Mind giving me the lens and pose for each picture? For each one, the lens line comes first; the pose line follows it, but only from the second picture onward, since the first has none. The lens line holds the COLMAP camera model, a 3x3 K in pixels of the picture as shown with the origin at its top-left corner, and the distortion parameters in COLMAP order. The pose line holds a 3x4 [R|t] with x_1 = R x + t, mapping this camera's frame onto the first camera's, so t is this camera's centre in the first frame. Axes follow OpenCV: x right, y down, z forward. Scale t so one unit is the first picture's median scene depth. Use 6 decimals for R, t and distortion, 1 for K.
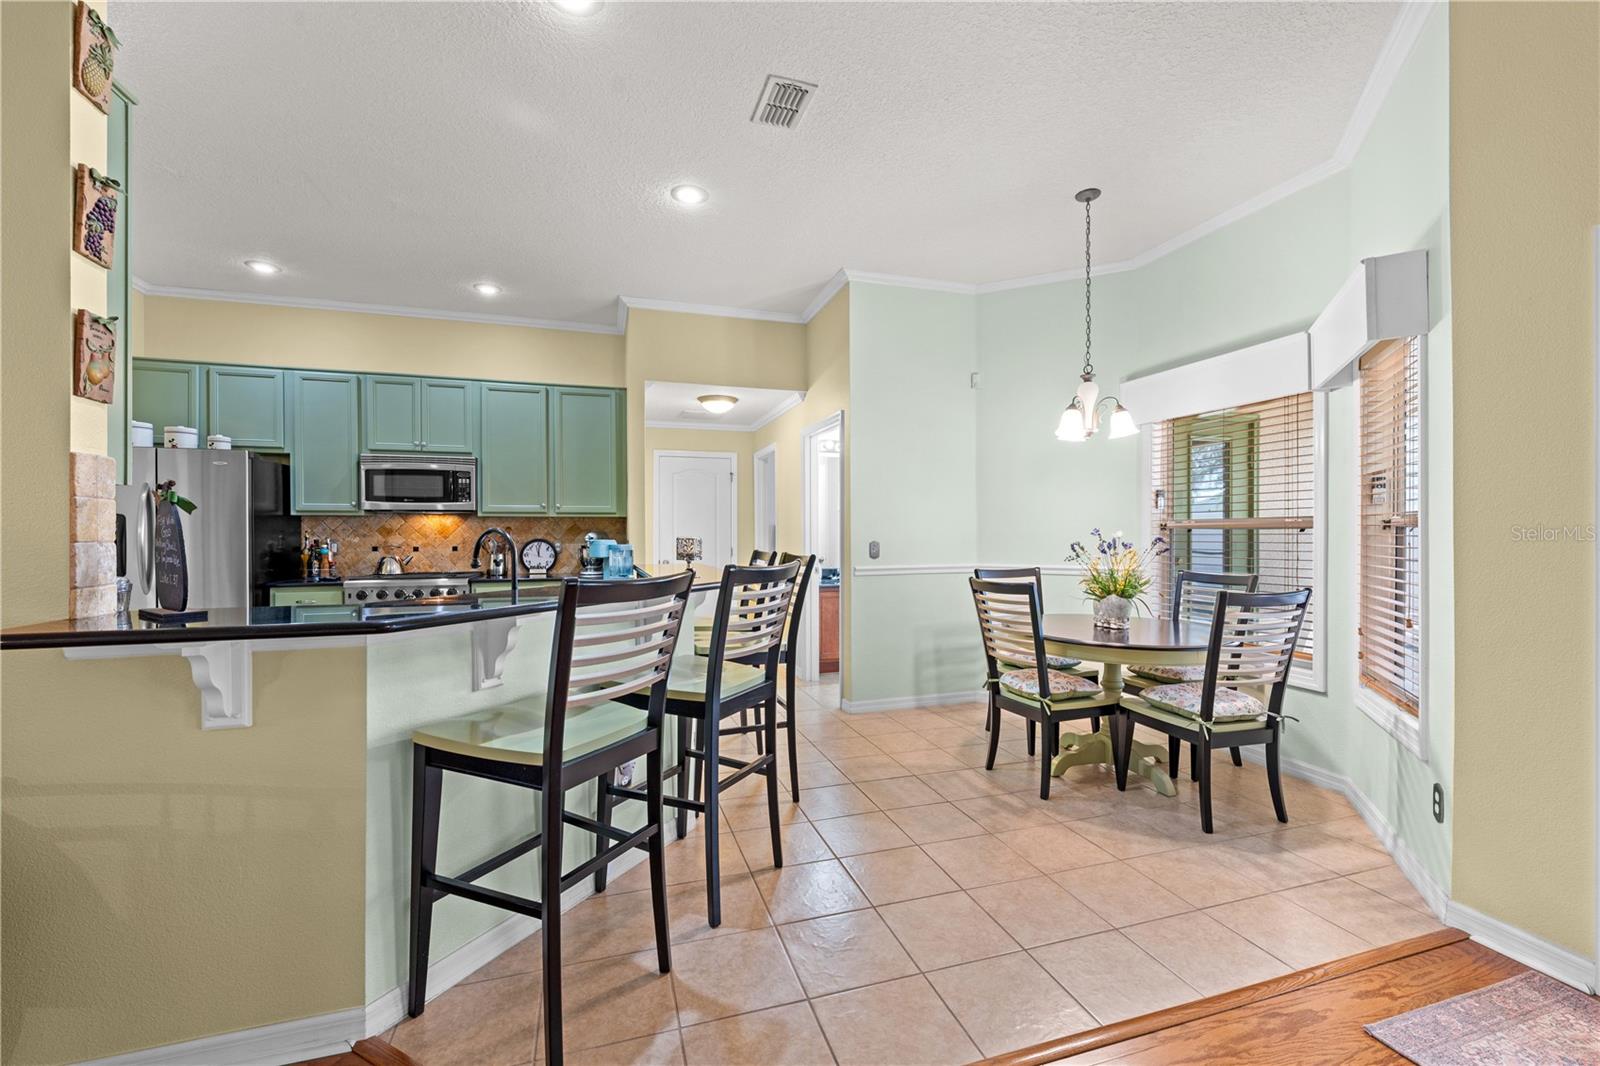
lens RADIAL K [[651.7, 0, 804.7], [0, 651.7, 534.3], [0, 0, 1]] dist [-0.003976, -0.000669]
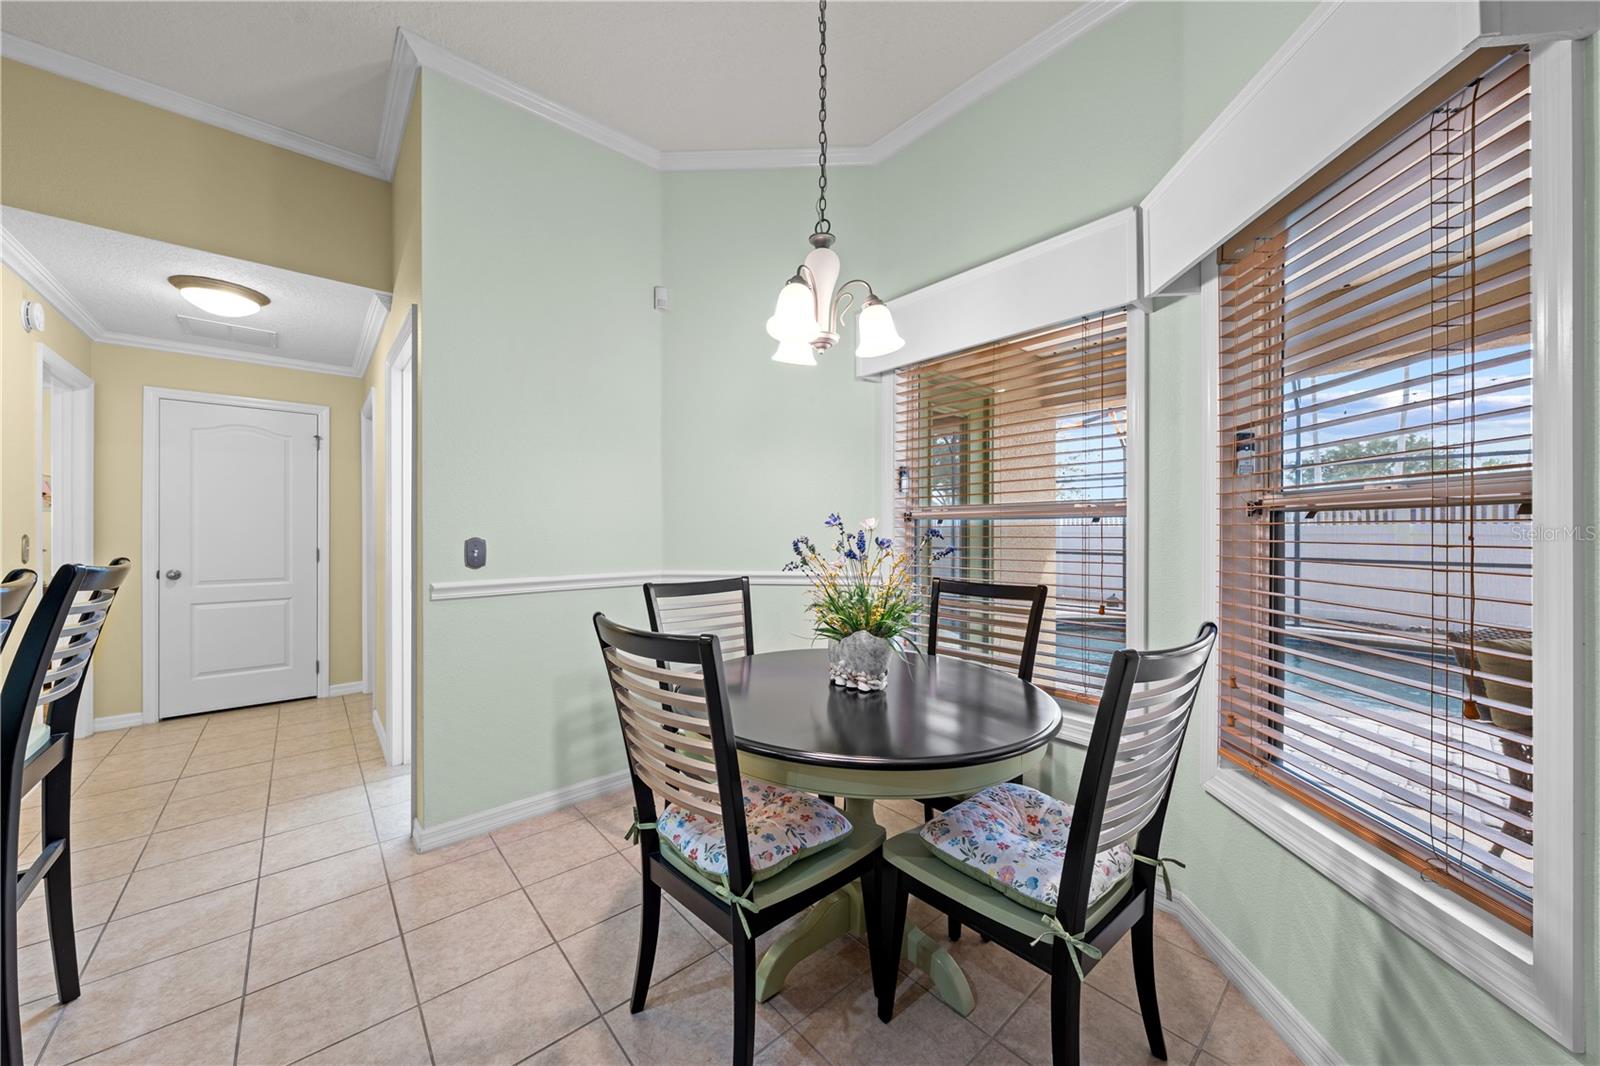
lens RADIAL K [[559.9, 0, 806.6], [0, 559.9, 531.5], [0, 0, 1]] dist [-0.007262, -0.000099]
pose [[0.912716, 0.001866, 0.408590, 0.226820], [-0.001055, 0.999997, -0.002212, 0.007780], [-0.408592, 0.001588, 0.912716, 0.566955]]
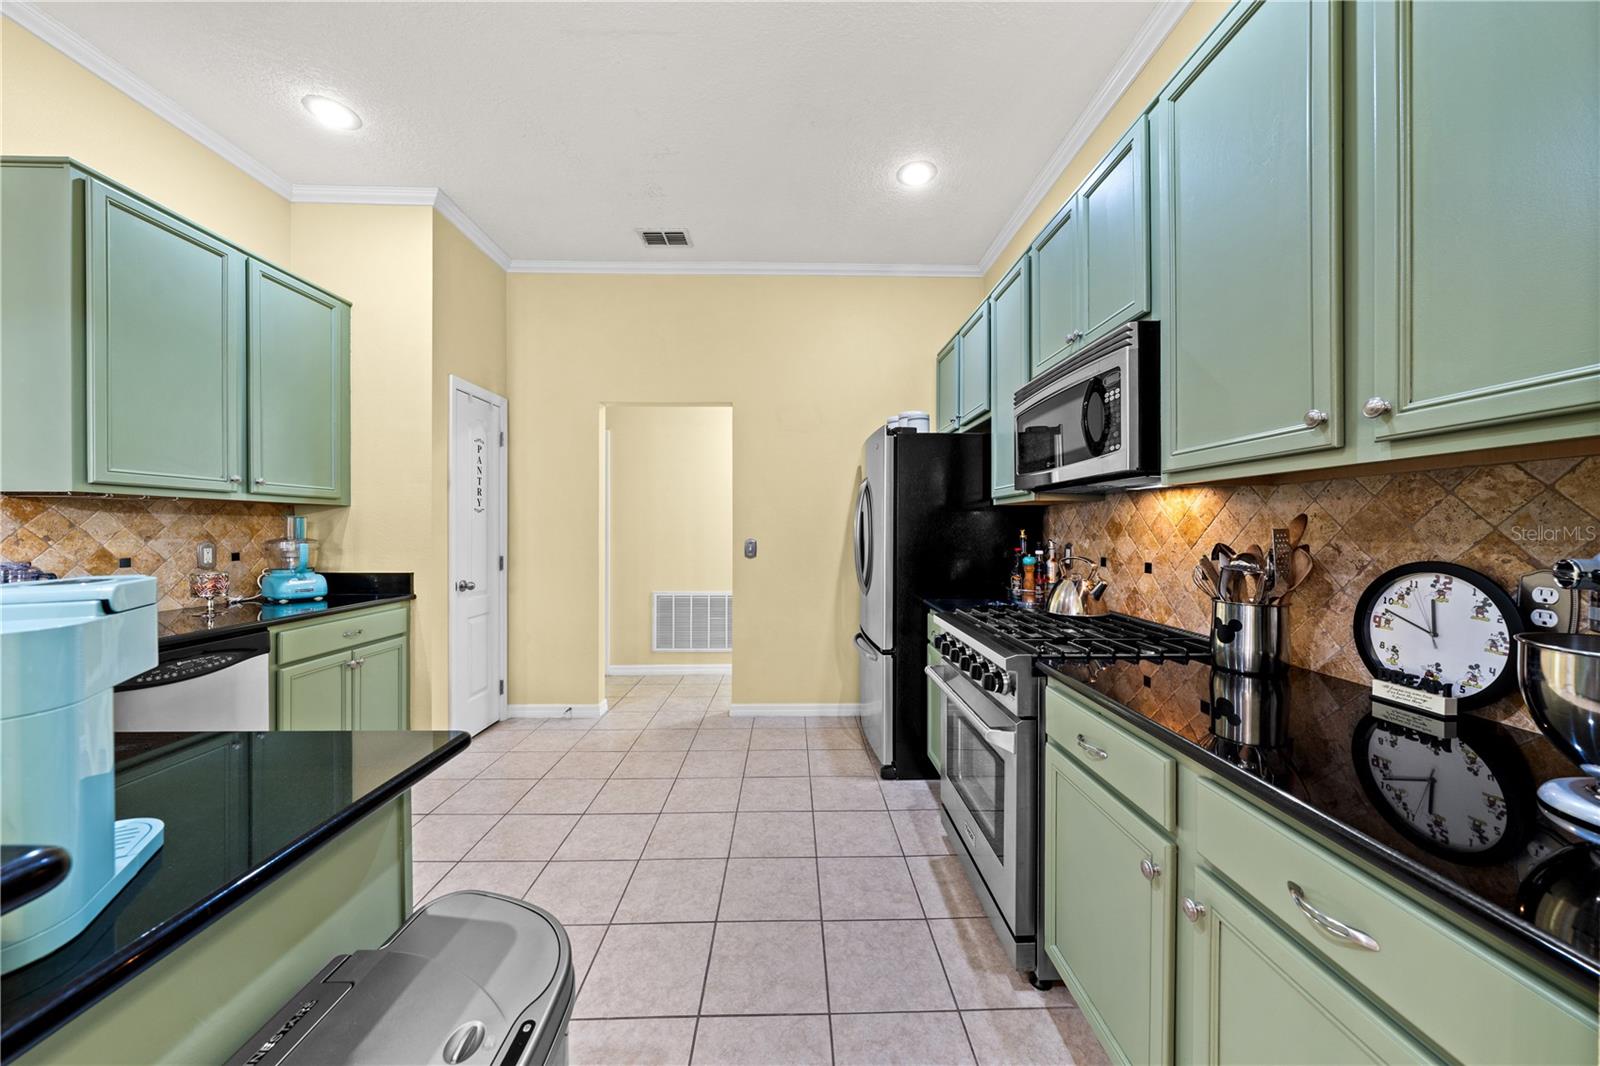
lens RADIAL K [[542.0, 0, 801.4], [0, 542.0, 532.3], [0, 0, 1]] dist [-0.001917, -0.000451]
pose [[-0.276320, 0.007134, -0.961039, -0.247170], [-0.003293, 0.999960, 0.008369, -0.007082], [0.961060, 0.005477, -0.276285, 1.325020]]
